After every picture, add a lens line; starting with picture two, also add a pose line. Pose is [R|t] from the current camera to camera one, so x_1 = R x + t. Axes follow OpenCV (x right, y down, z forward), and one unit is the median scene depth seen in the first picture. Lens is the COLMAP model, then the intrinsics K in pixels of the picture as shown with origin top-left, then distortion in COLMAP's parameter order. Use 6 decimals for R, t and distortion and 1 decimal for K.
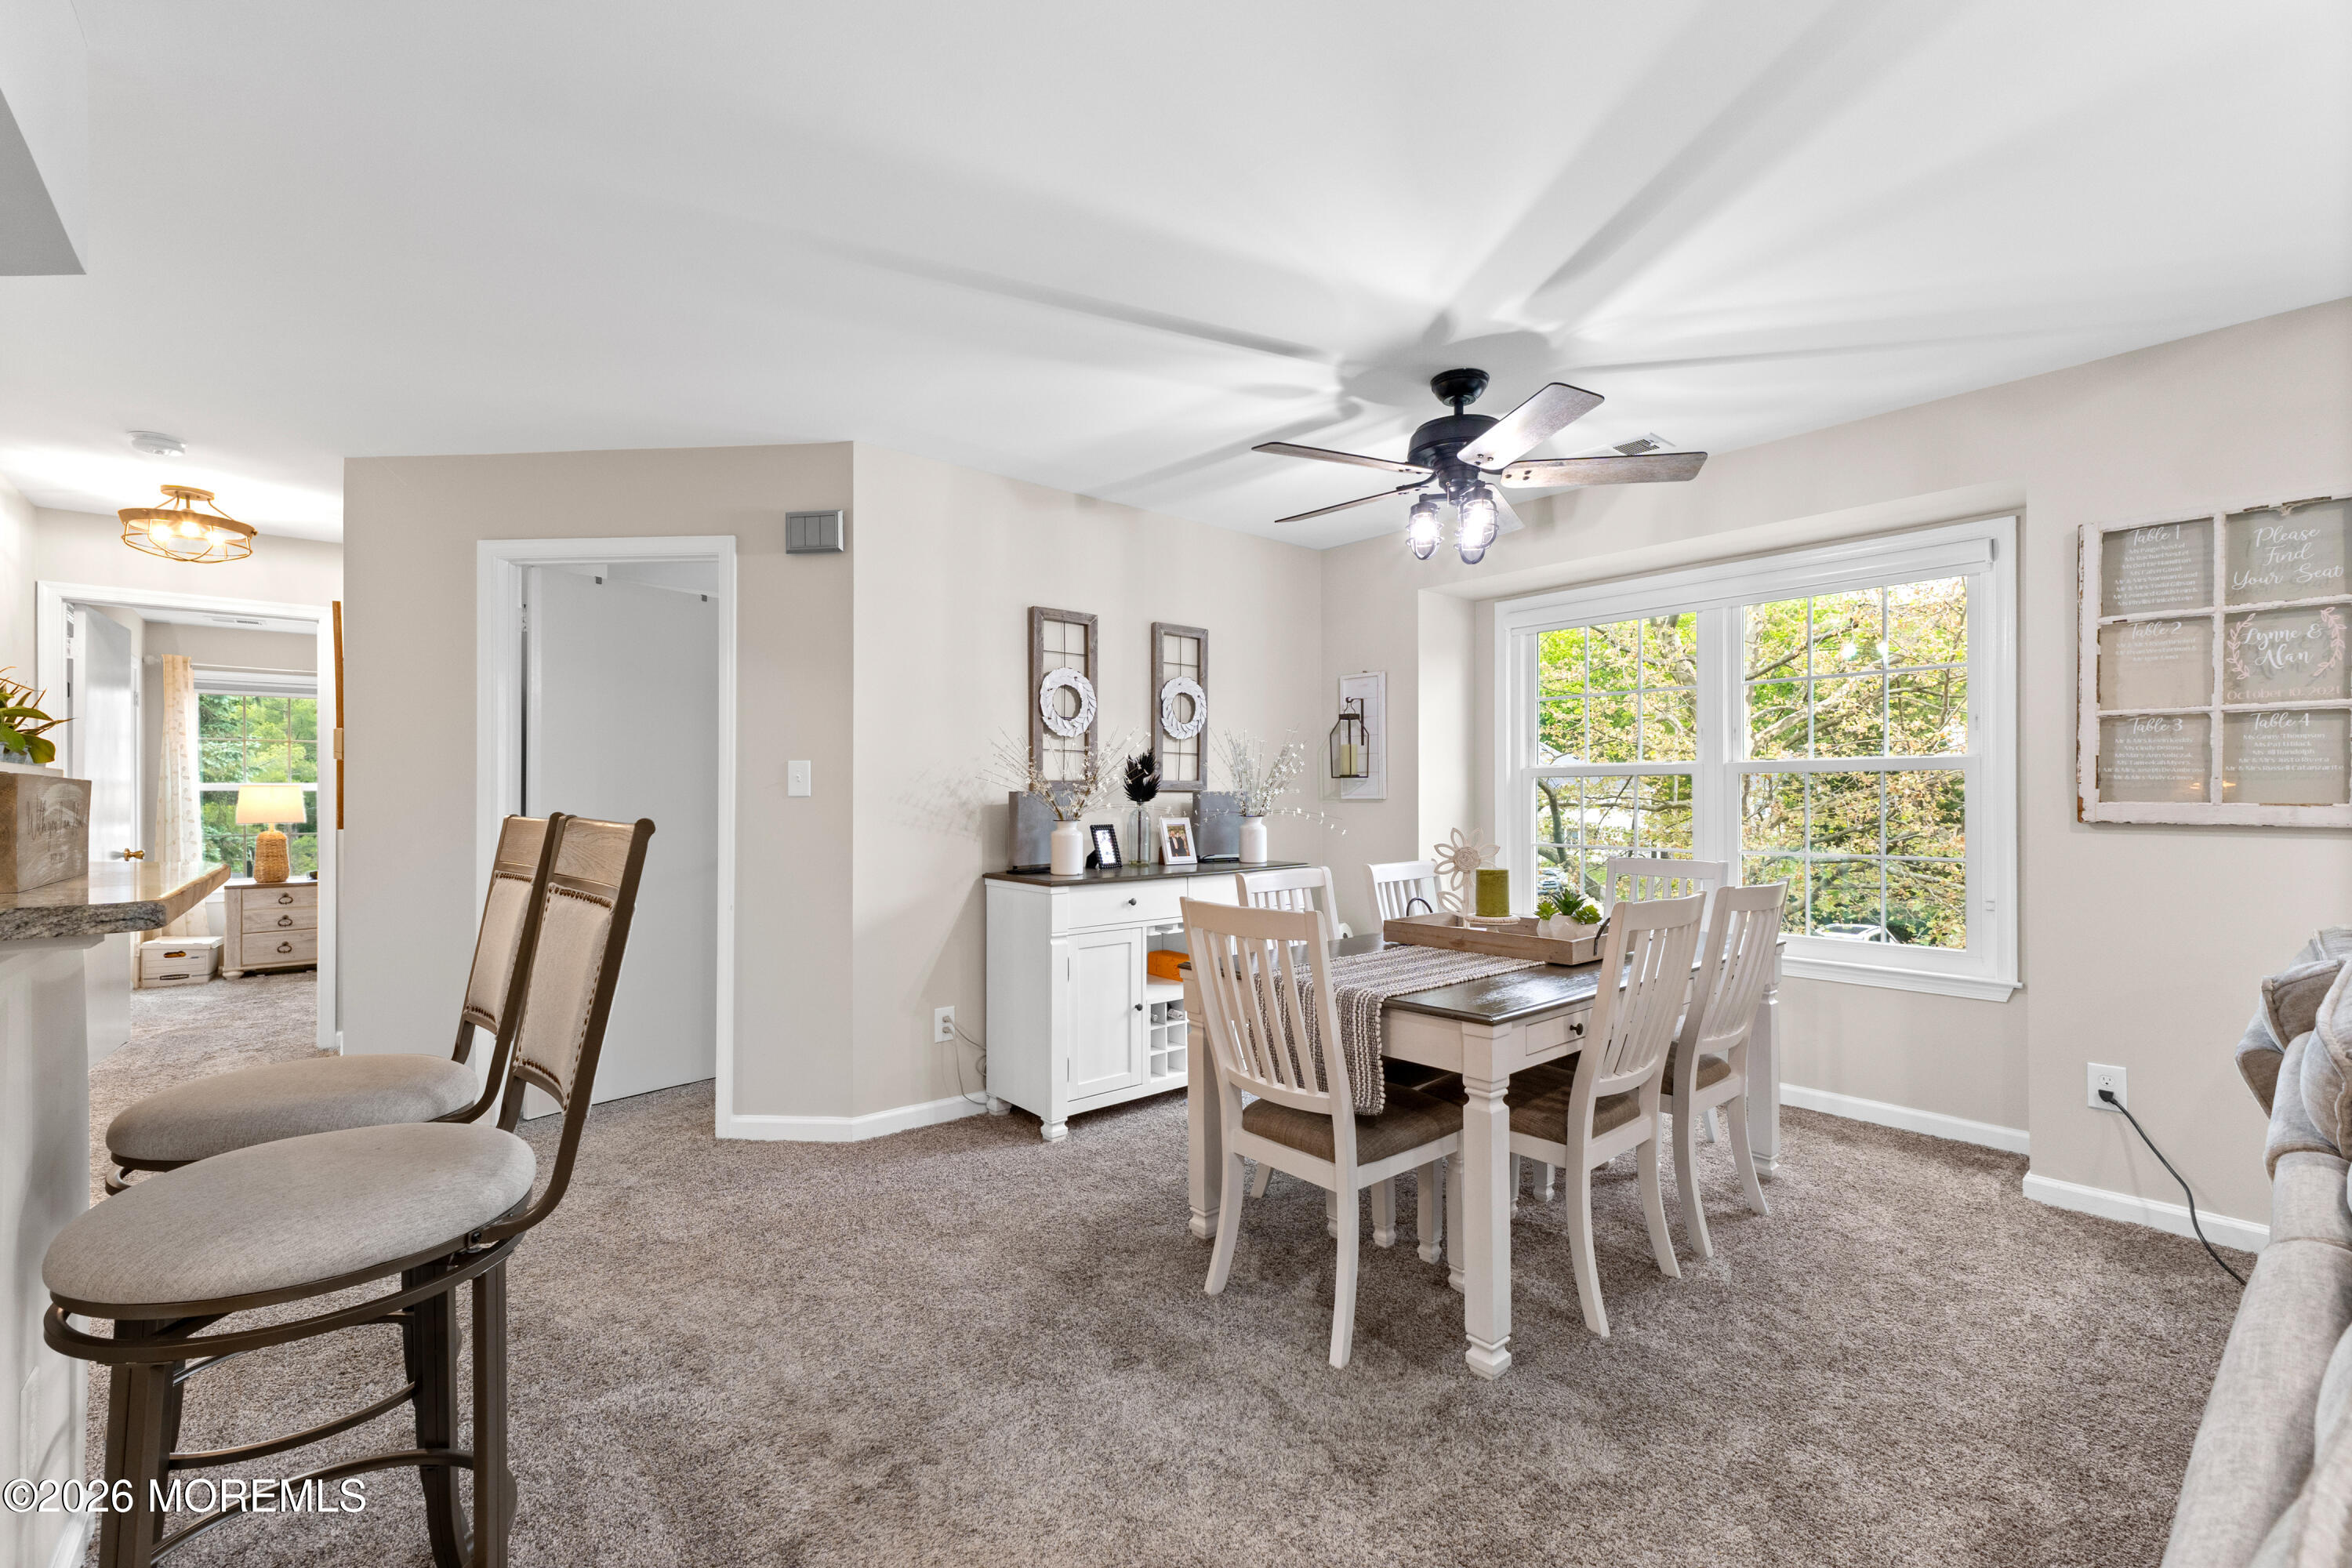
lens RADIAL K [[988.2, 0, 1177.2], [0, 988.2, 795.9], [0, 0, 1]] dist [0.001678, -0.001190]
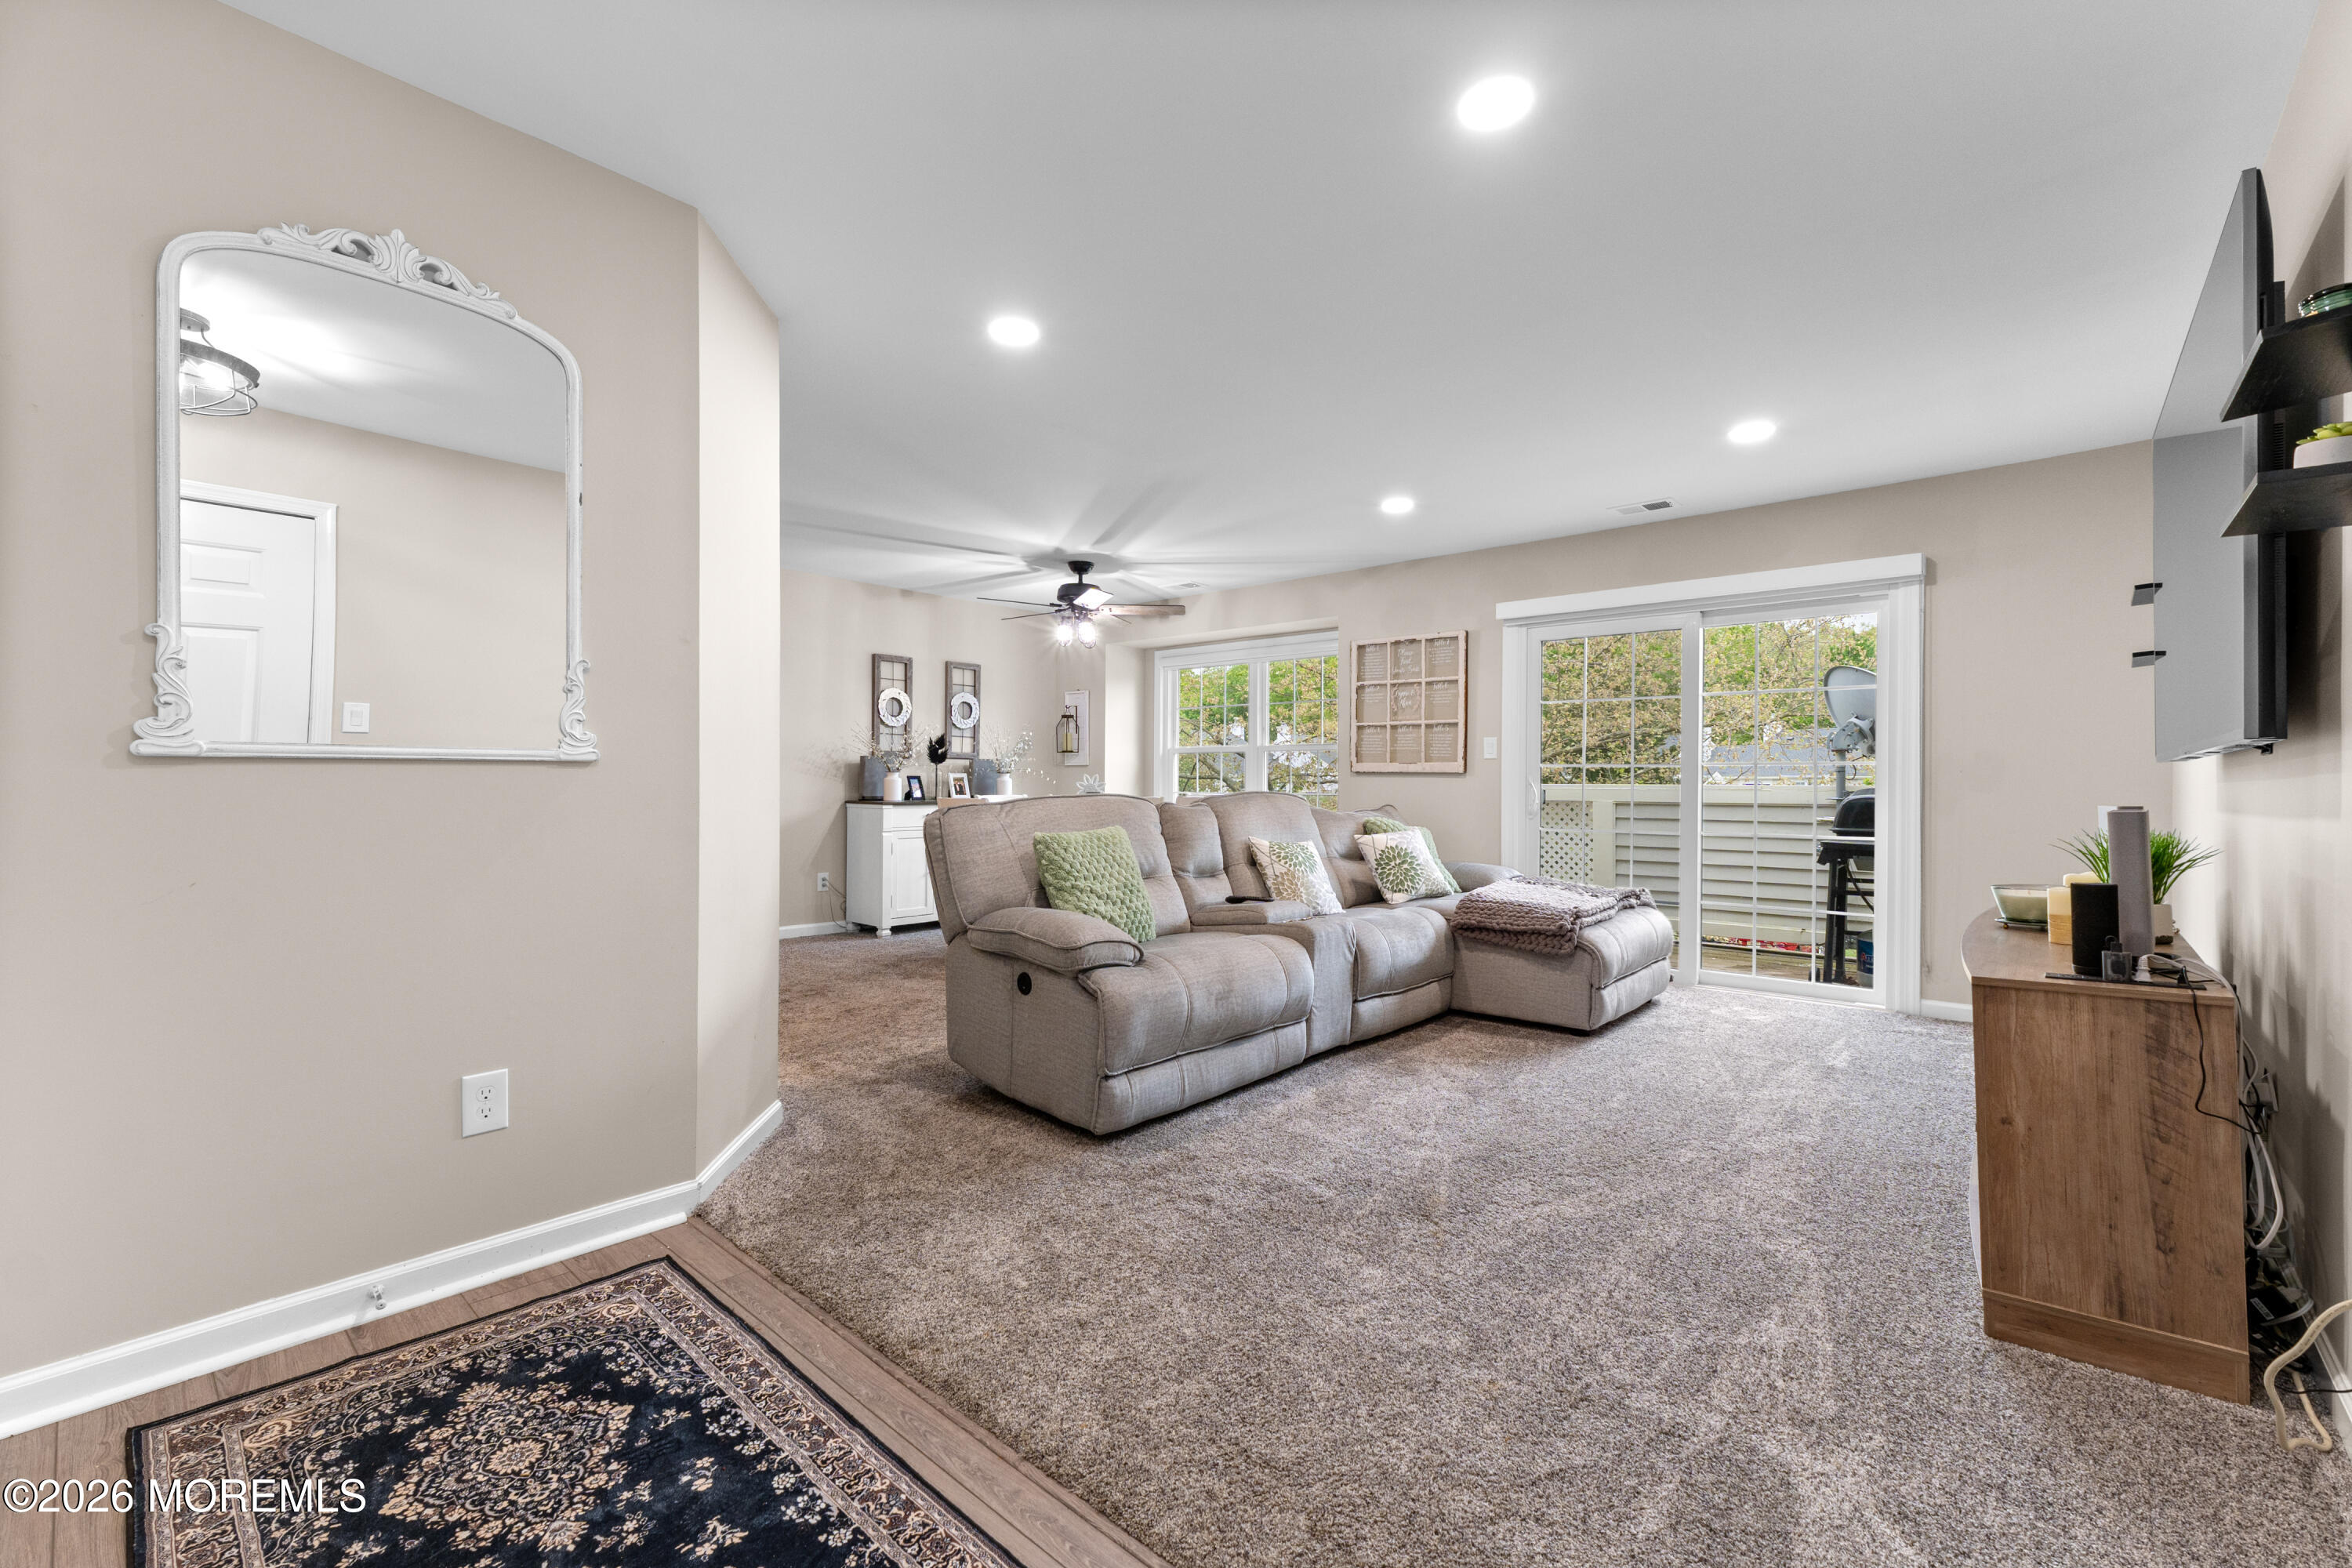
lens RADIAL K [[988.2, 0, 1178.7], [0, 988.2, 783.2], [0, 0, 1]] dist [0.001678, -0.001190]
pose [[0.988977, 0.007545, 0.147878, 0.148013], [-0.007496, 0.999972, -0.000889, 0.044704], [-0.147880, -0.000229, 0.989005, -0.930452]]
